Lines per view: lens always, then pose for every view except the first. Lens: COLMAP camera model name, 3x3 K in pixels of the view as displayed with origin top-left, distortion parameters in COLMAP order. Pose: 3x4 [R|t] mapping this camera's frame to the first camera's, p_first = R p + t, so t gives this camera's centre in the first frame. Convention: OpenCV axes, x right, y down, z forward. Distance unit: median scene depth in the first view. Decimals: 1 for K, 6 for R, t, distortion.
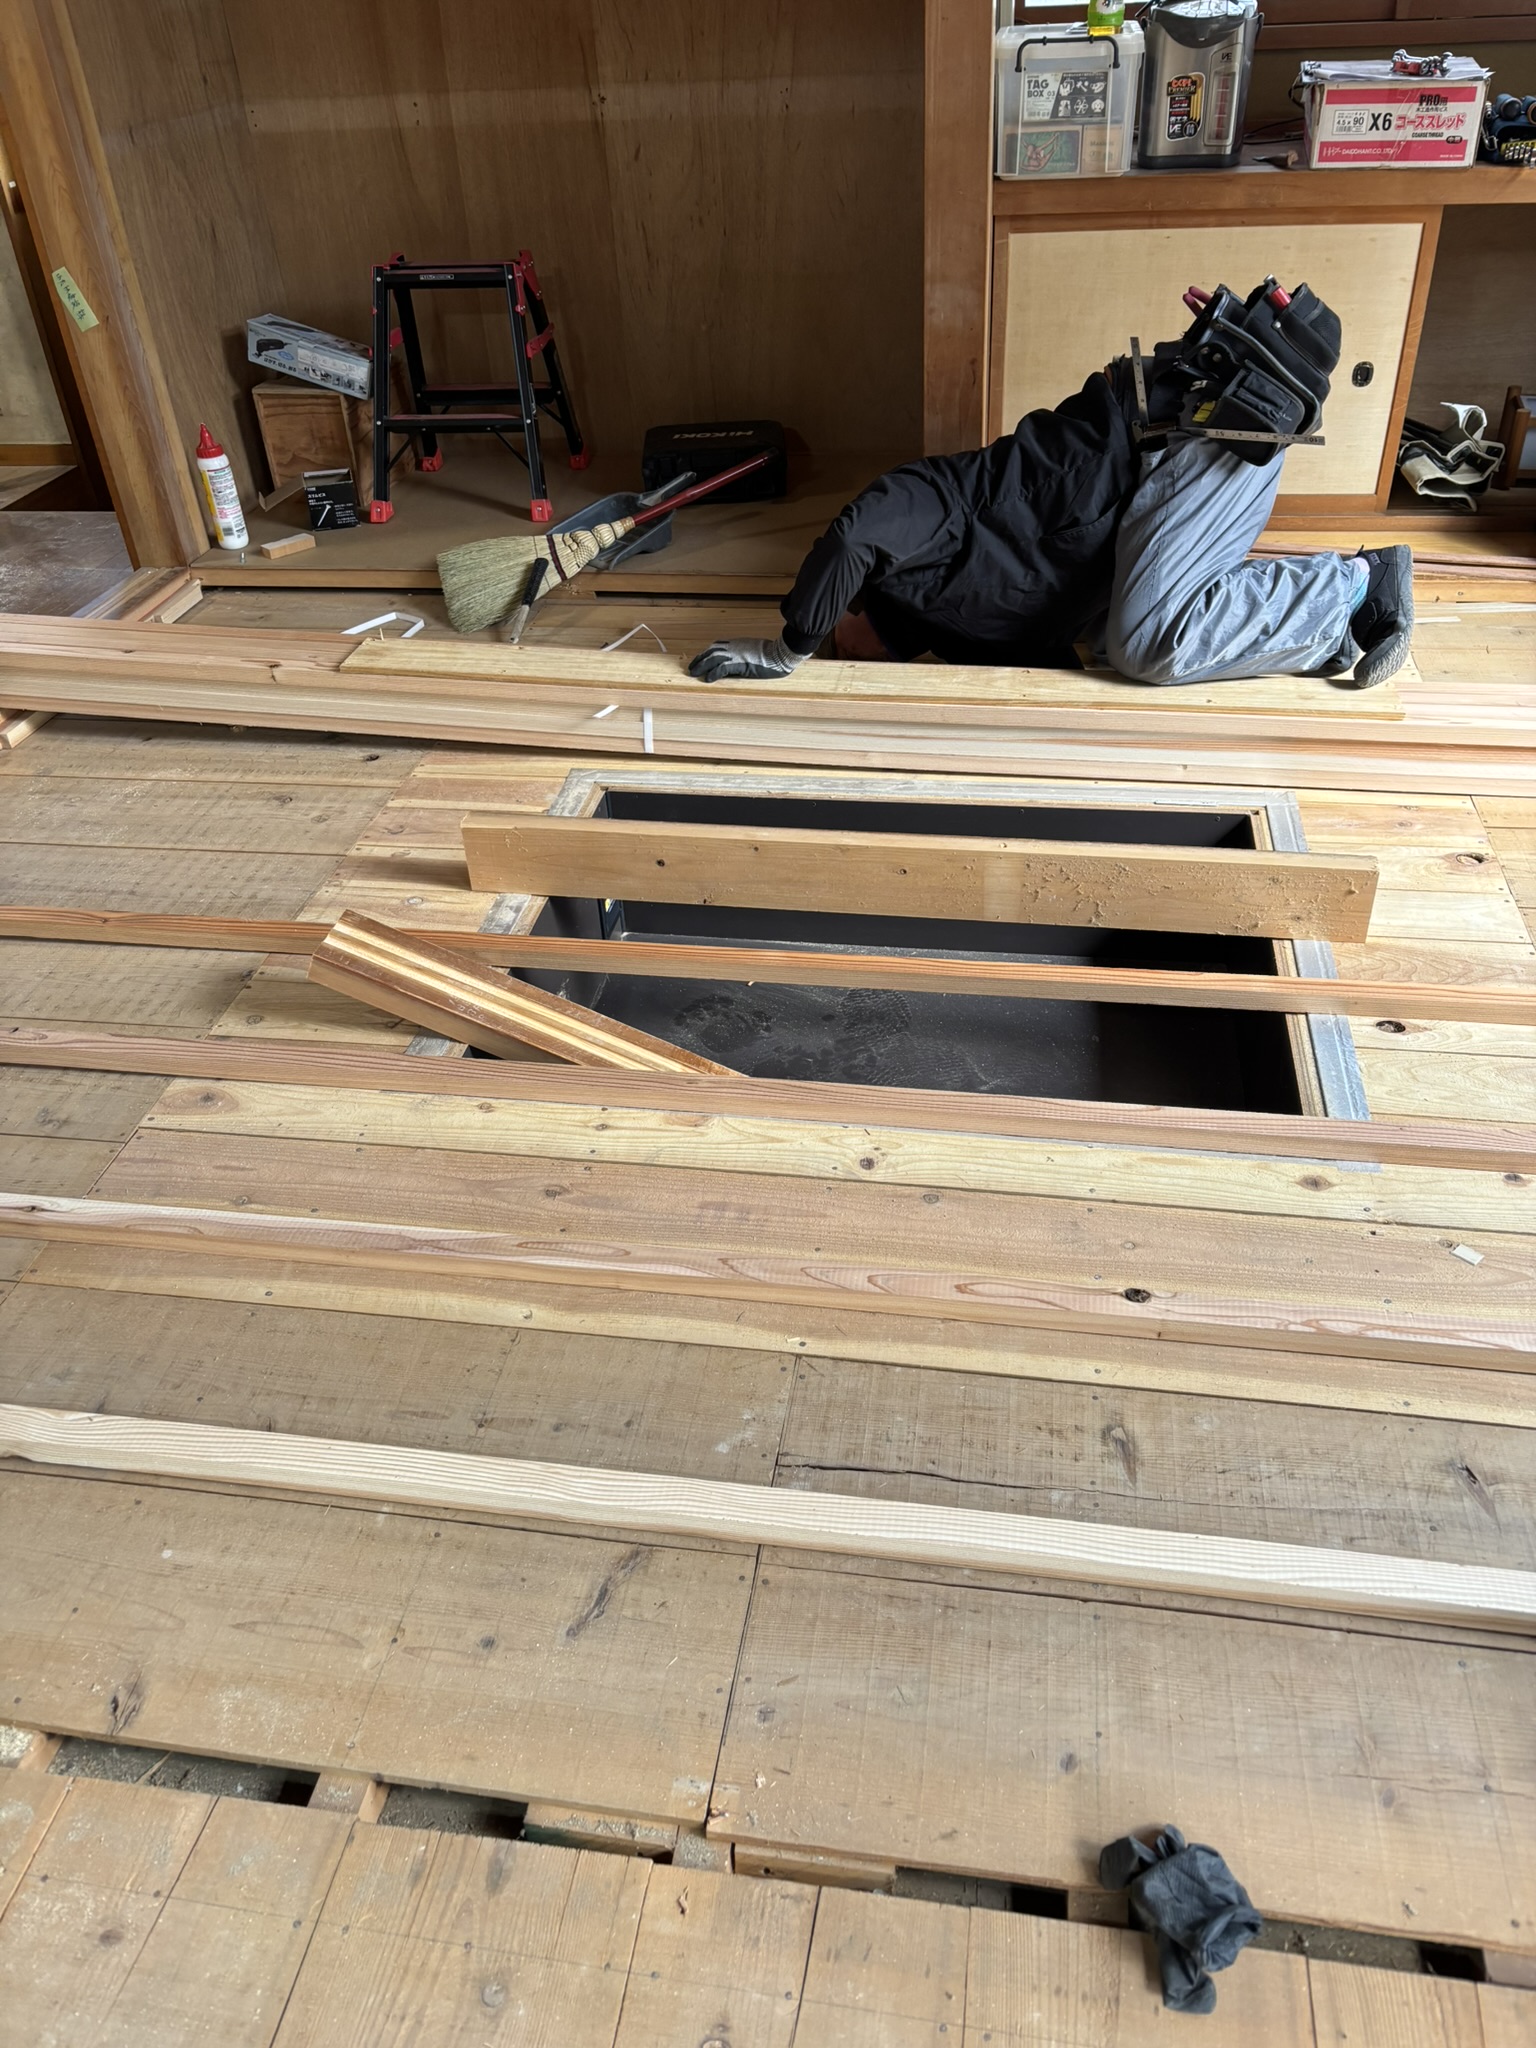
lens RADIAL K [[1537.1, 0, 762.5], [0, 1537.1, 1021.4], [0, 0, 1]] dist [0.048209, -0.061335]
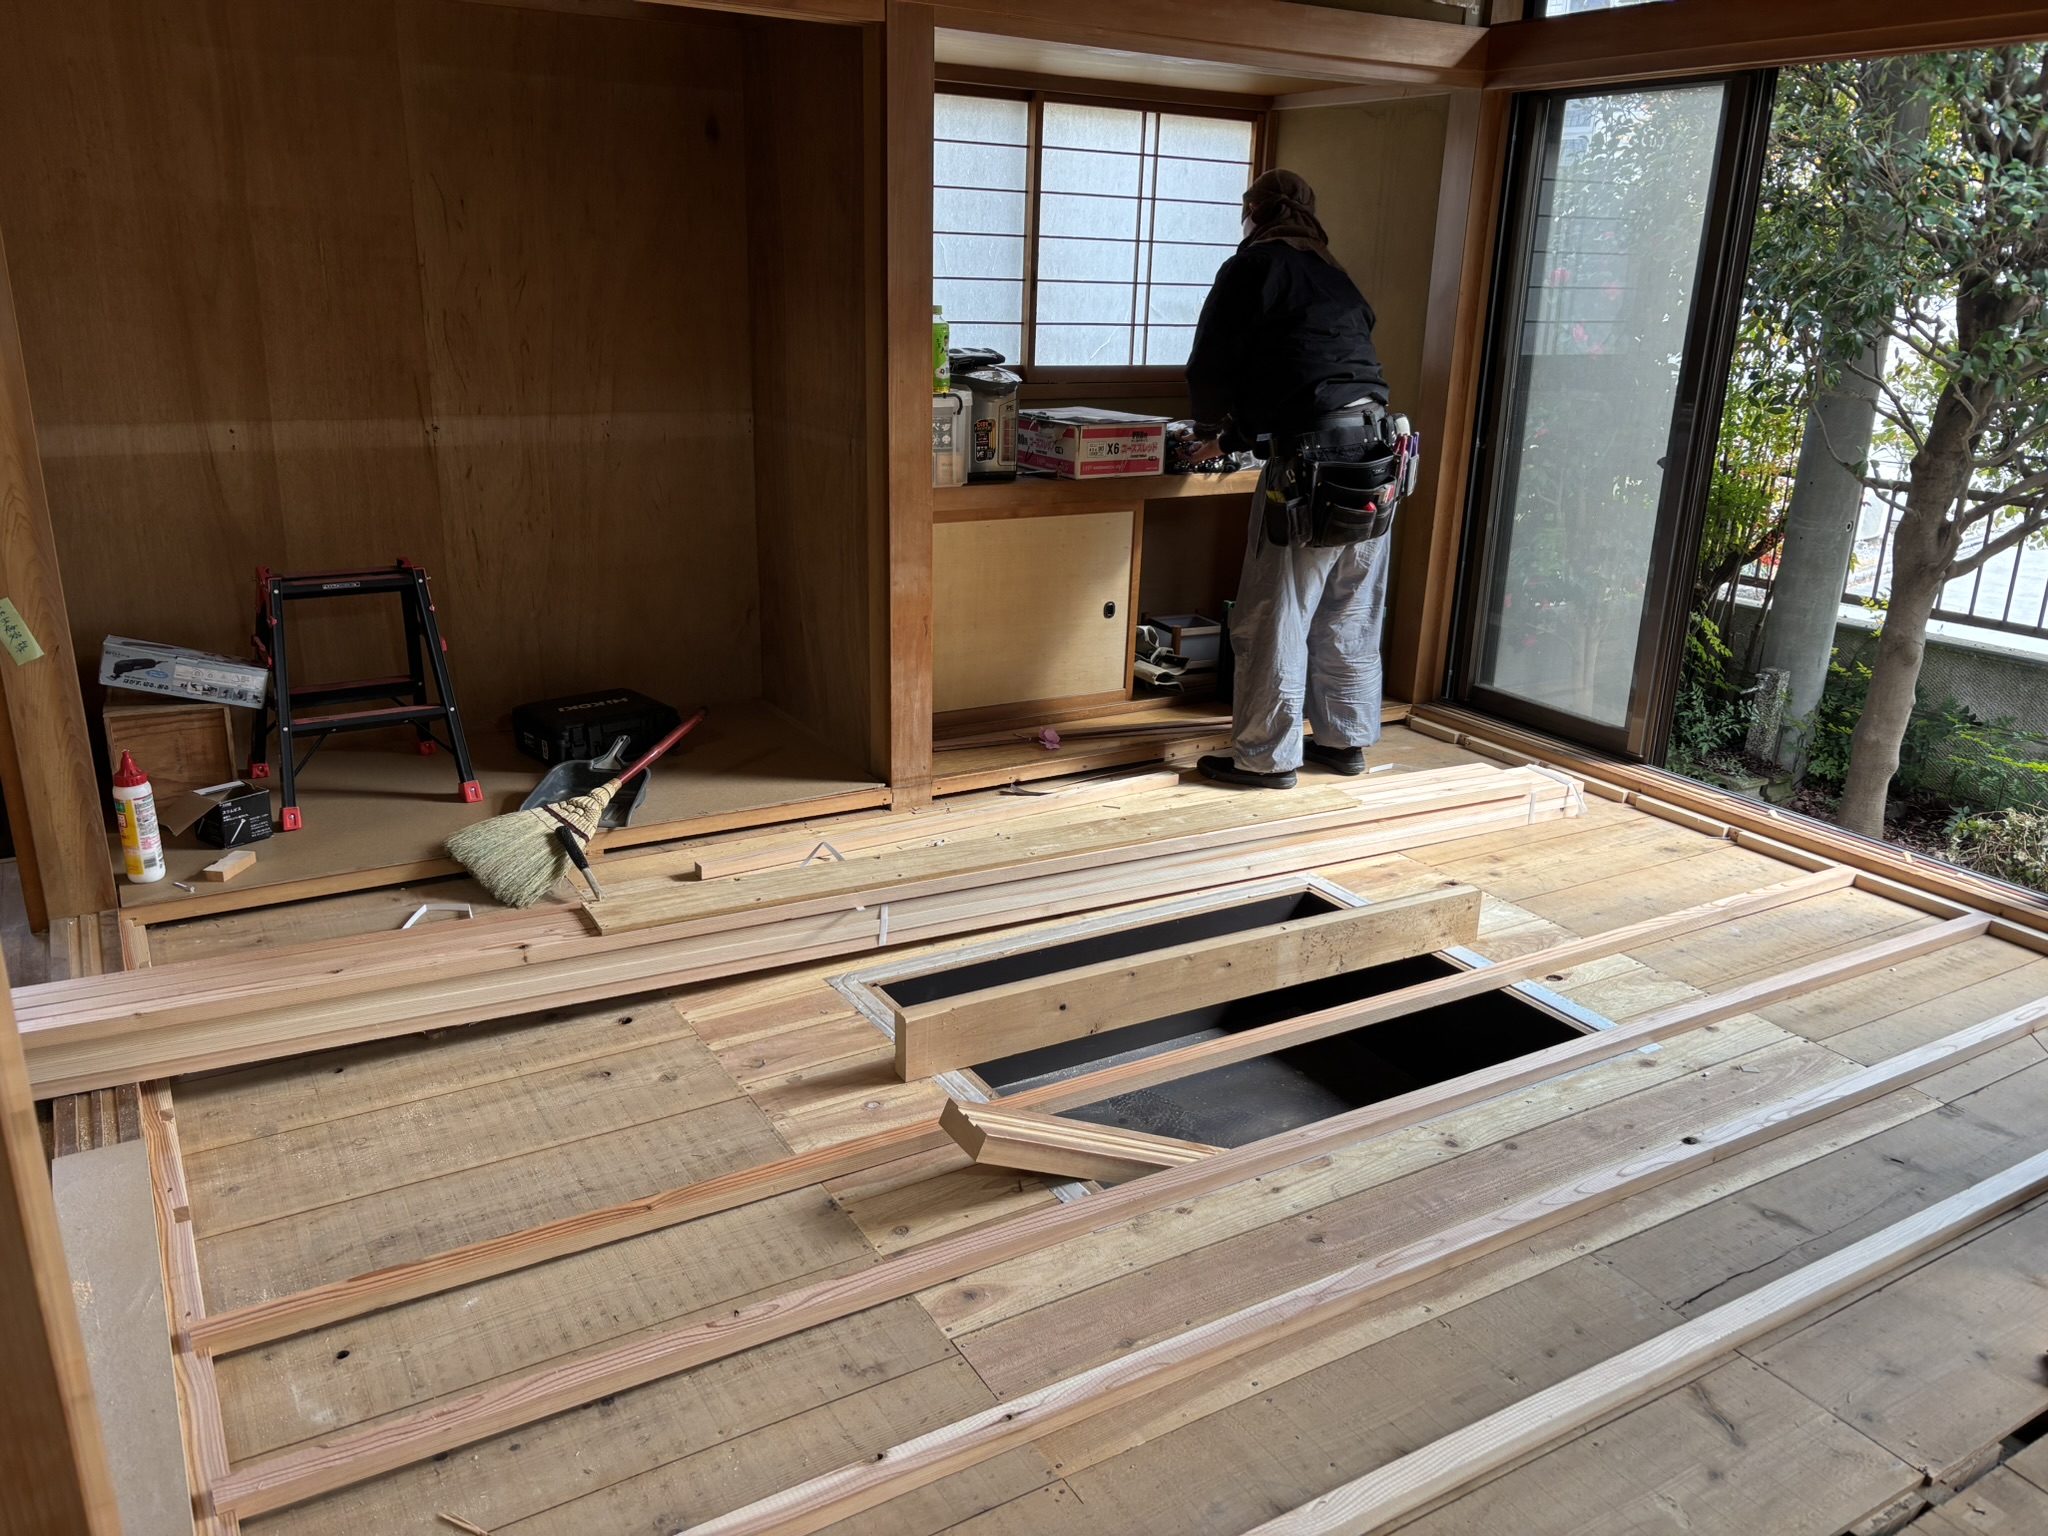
lens RADIAL K [[1537.1, 0, 1039.9], [0, 1537.1, 777.7], [0, 0, 1]] dist [0.048209, -0.061335]
pose [[0.757643, -0.138906, 0.637717, -0.551253], [0.325639, 0.927237, -0.184909, -0.038134], [-0.565629, 0.347760, 0.747747, 0.048442]]
